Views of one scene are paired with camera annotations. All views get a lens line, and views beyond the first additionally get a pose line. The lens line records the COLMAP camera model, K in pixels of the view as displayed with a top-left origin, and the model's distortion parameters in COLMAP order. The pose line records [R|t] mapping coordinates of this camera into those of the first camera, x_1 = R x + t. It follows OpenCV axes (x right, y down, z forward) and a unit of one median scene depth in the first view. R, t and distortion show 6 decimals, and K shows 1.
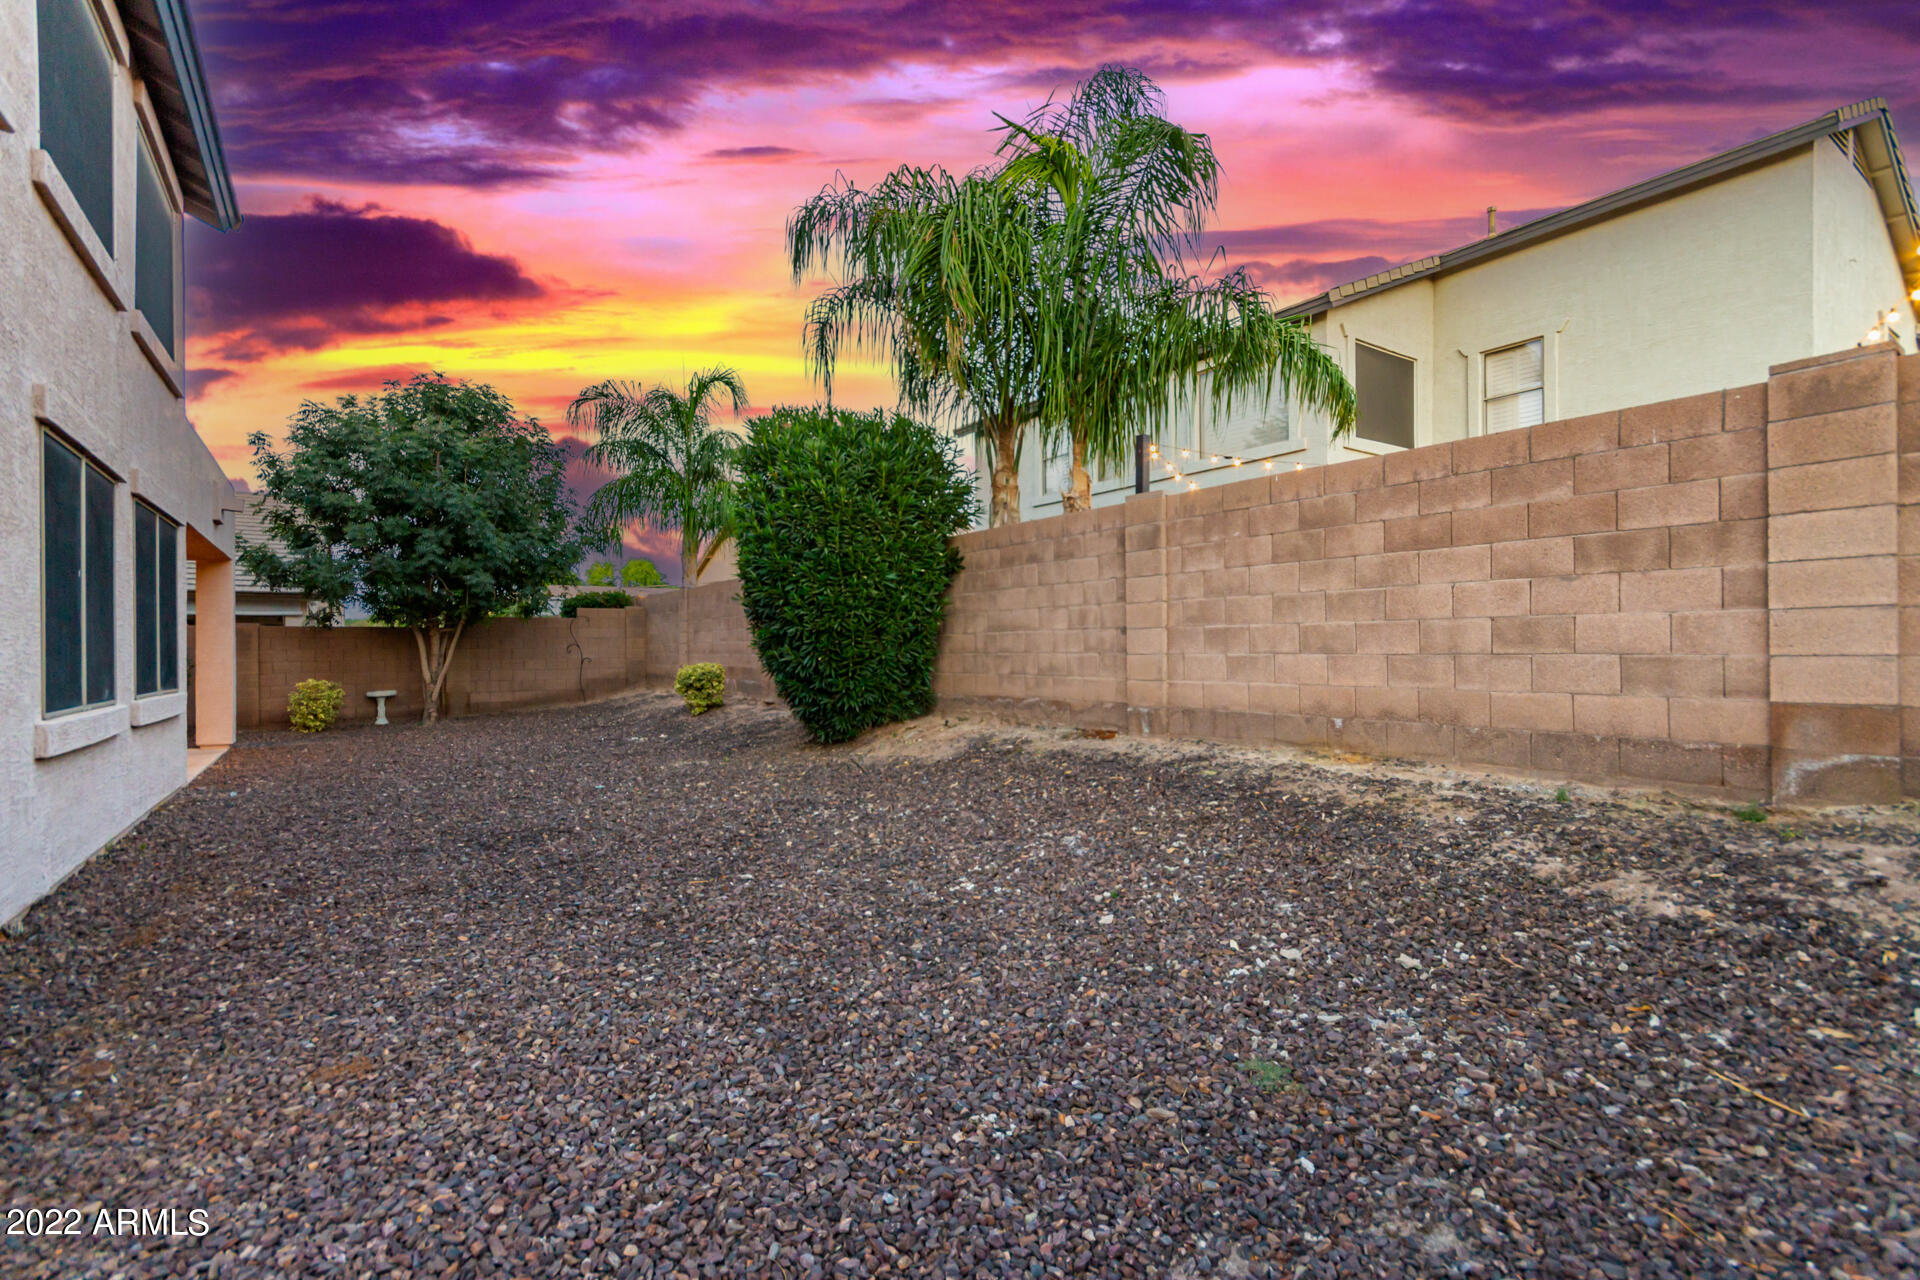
lens RADIAL K [[887.2, 0, 950.6], [0, 887.2, 656.7], [0, 0, 1]] dist [0.001255, 0.000109]
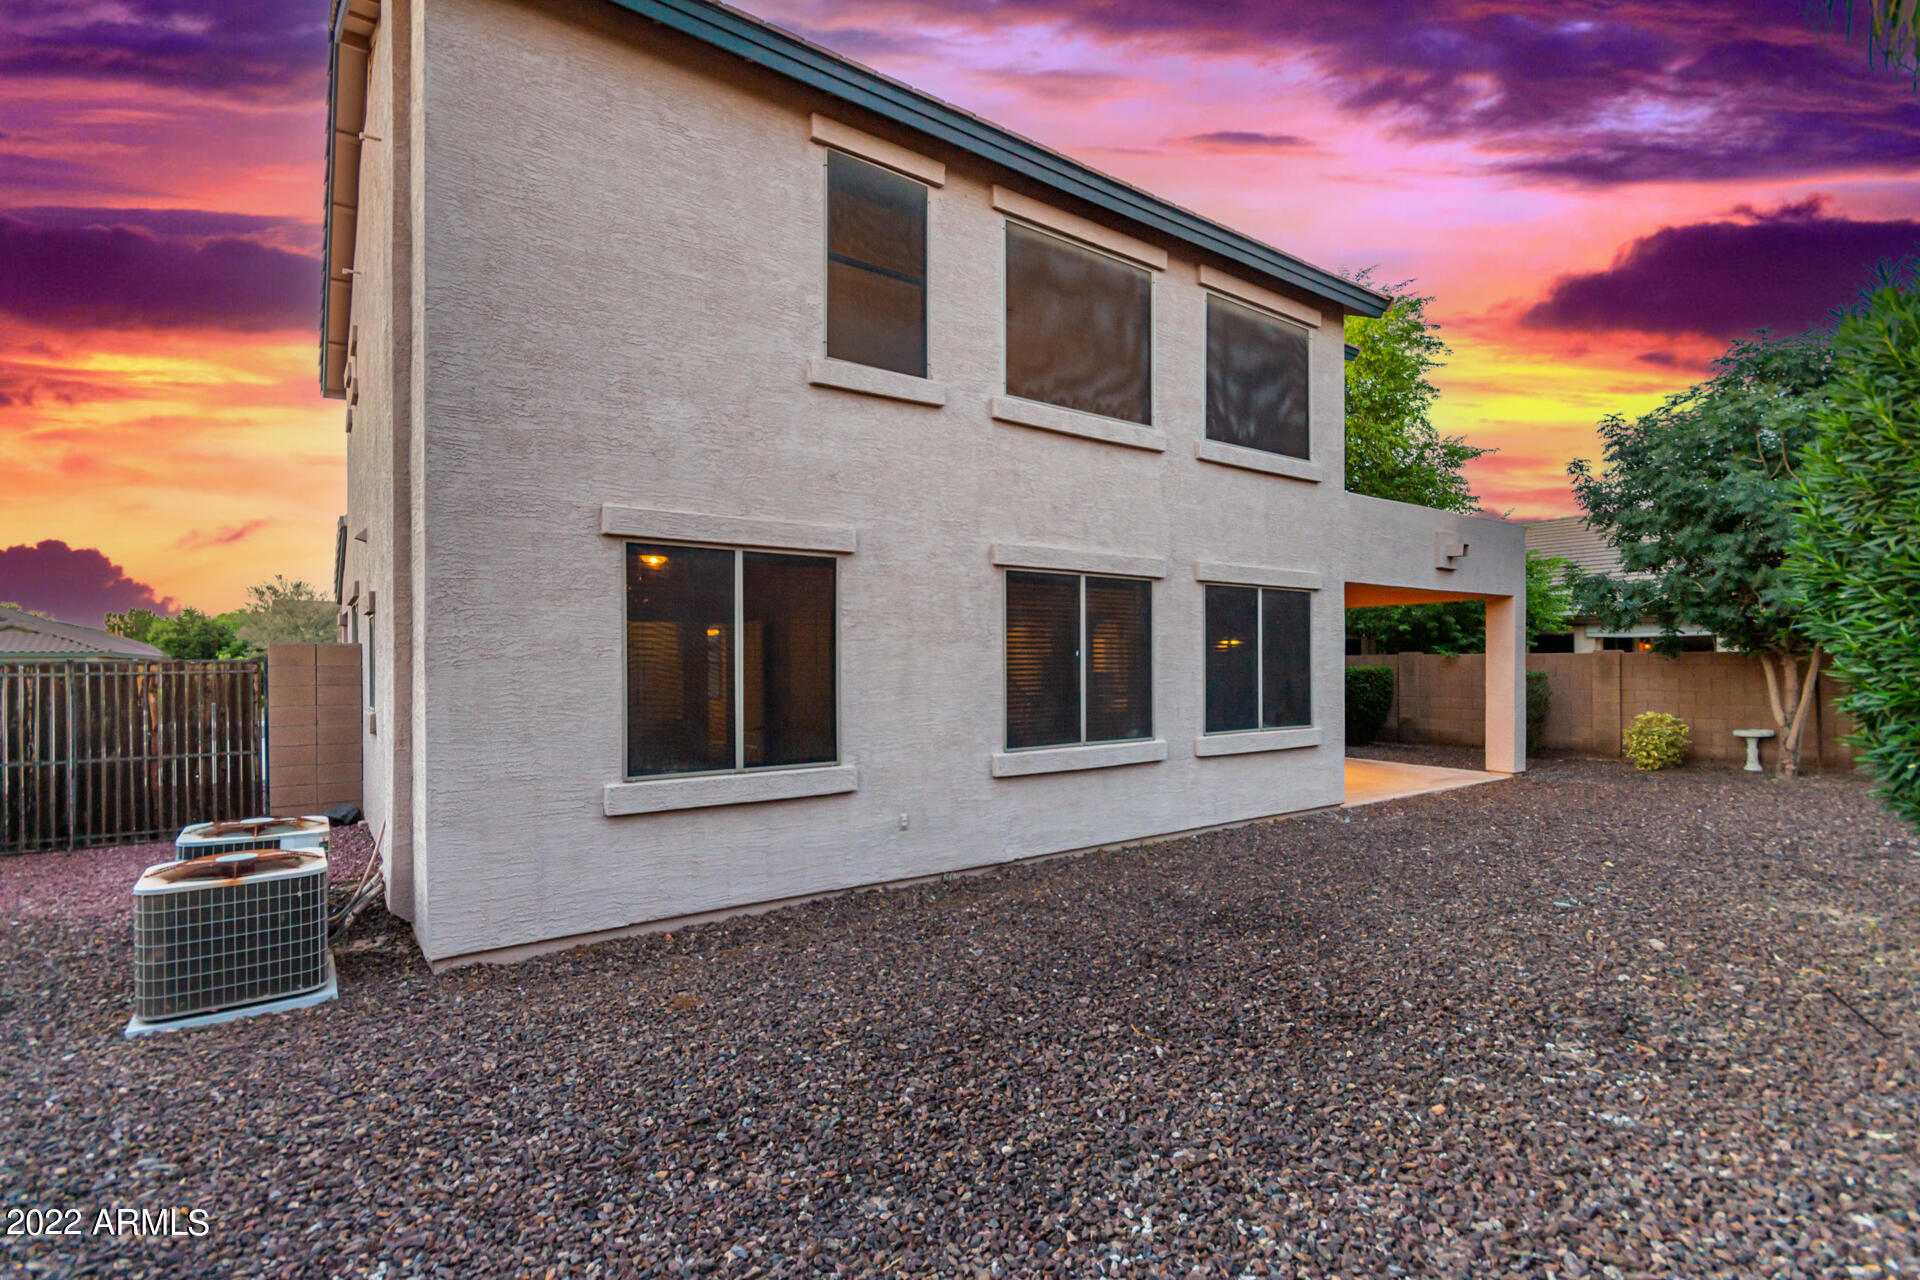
lens RADIAL K [[887.2, 0, 950.6], [0, 887.2, 656.7], [0, 0, 1]] dist [0.001255, 0.000109]
pose [[0.018433, 0.003946, -0.999822, 0.195718], [-0.000856, 0.999992, 0.003931, -0.037155], [0.999830, 0.000783, 0.018436, 0.288253]]
